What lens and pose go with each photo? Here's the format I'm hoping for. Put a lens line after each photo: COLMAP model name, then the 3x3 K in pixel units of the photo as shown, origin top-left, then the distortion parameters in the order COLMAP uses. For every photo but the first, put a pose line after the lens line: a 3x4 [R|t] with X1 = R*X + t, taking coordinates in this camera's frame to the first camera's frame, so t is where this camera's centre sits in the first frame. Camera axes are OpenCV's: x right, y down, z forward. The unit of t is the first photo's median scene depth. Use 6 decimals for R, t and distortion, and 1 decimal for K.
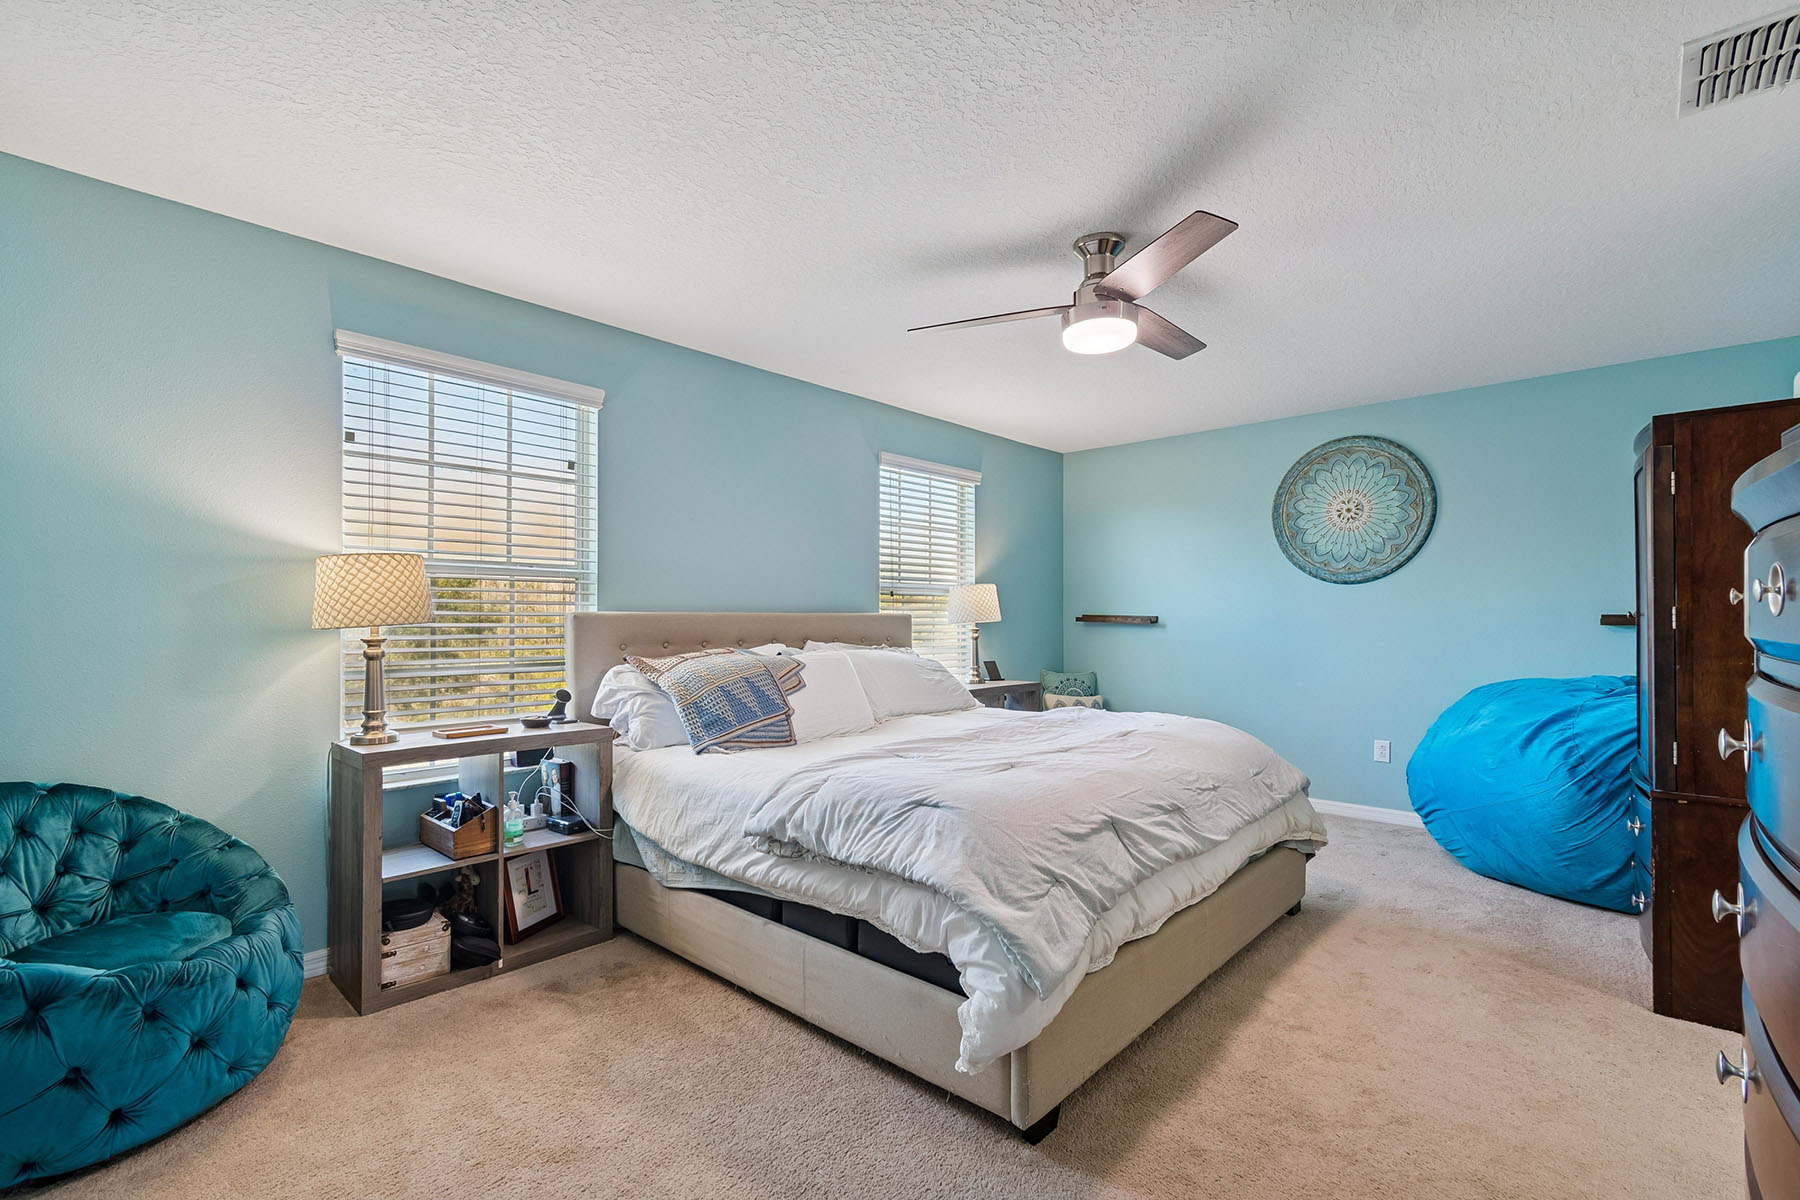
lens RADIAL K [[805.8, 0, 900.2], [0, 805.8, 624.0], [0, 0, 1]] dist [-0.000771, -0.000359]
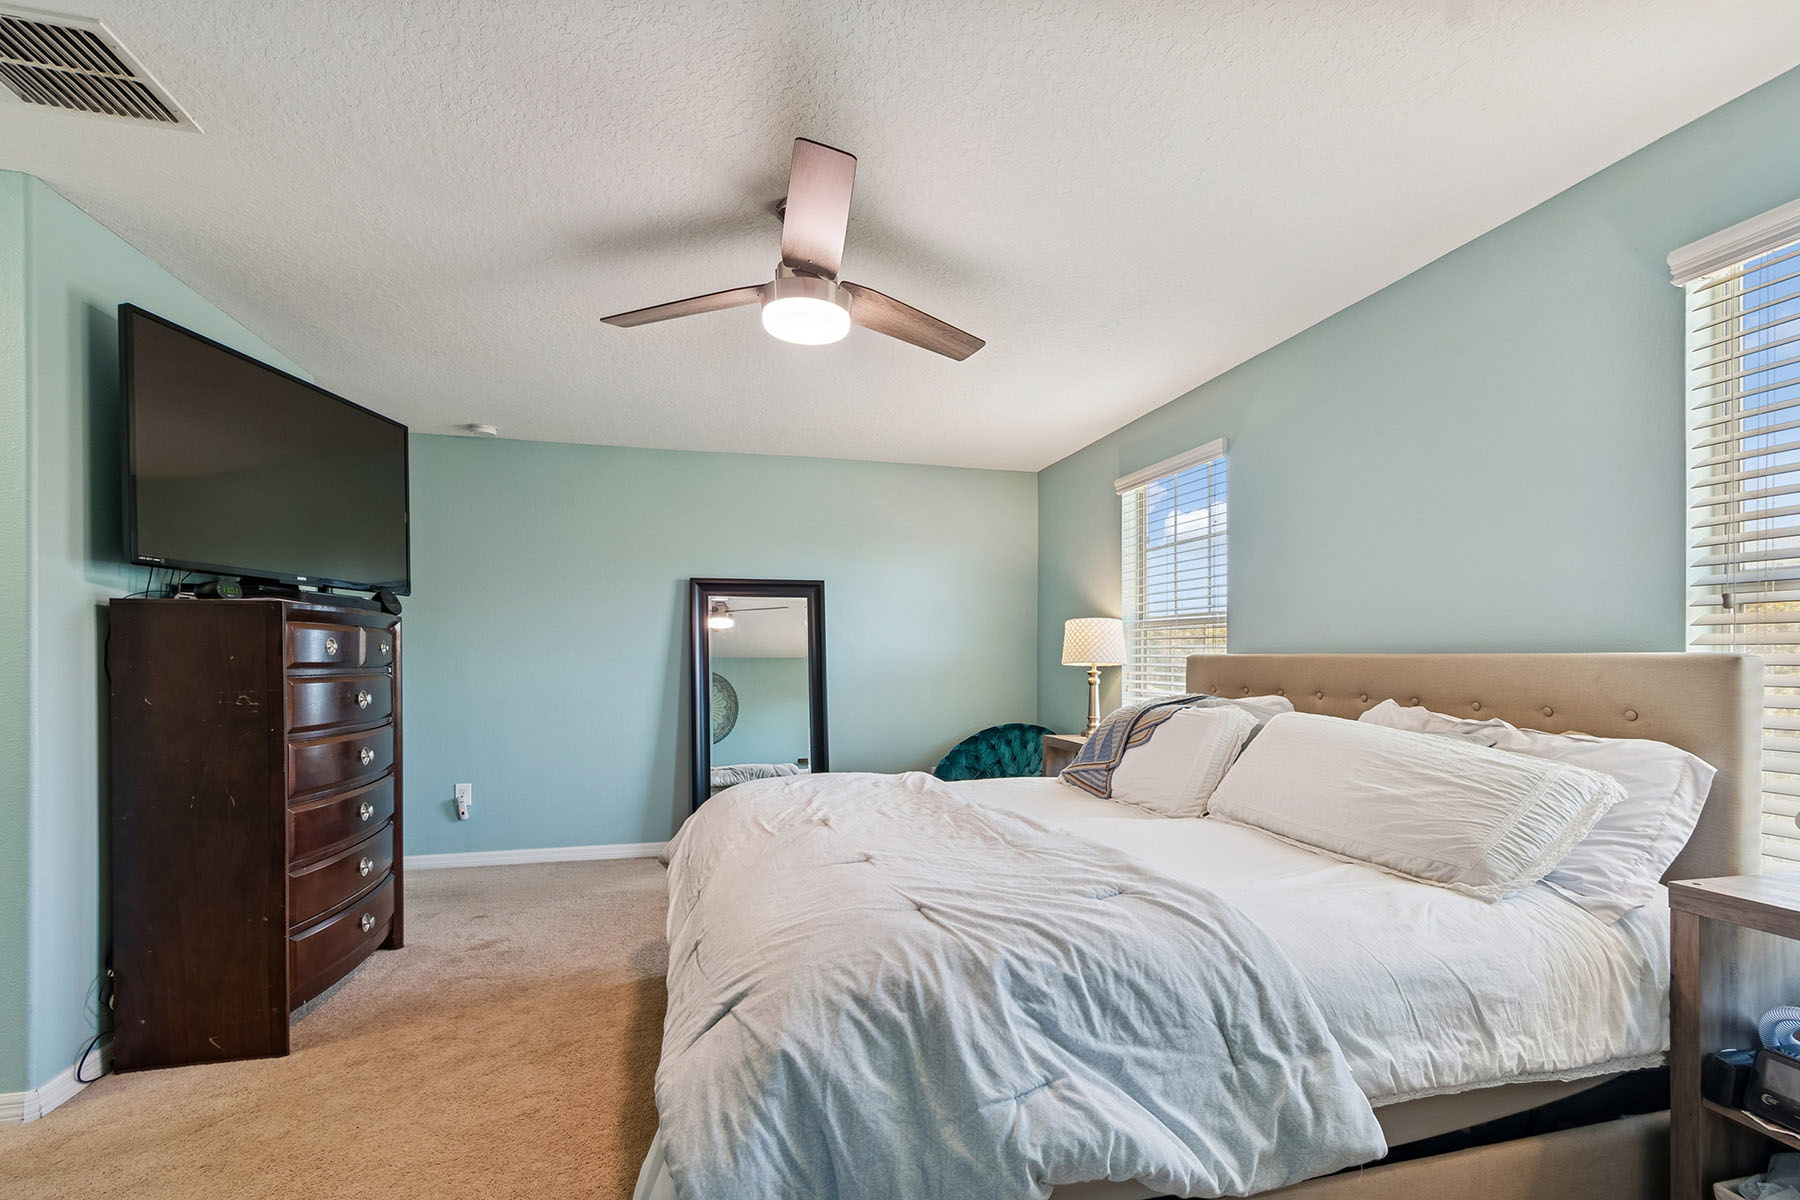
lens RADIAL K [[805.8, 0, 900.2], [0, 805.8, 624.0], [0, 0, 1]] dist [-0.000771, -0.000359]
pose [[-0.545012, -0.032760, -0.837788, 0.712372], [-0.006839, 0.999377, -0.034629, -0.014644], [0.838401, -0.013143, -0.544896, 1.217235]]
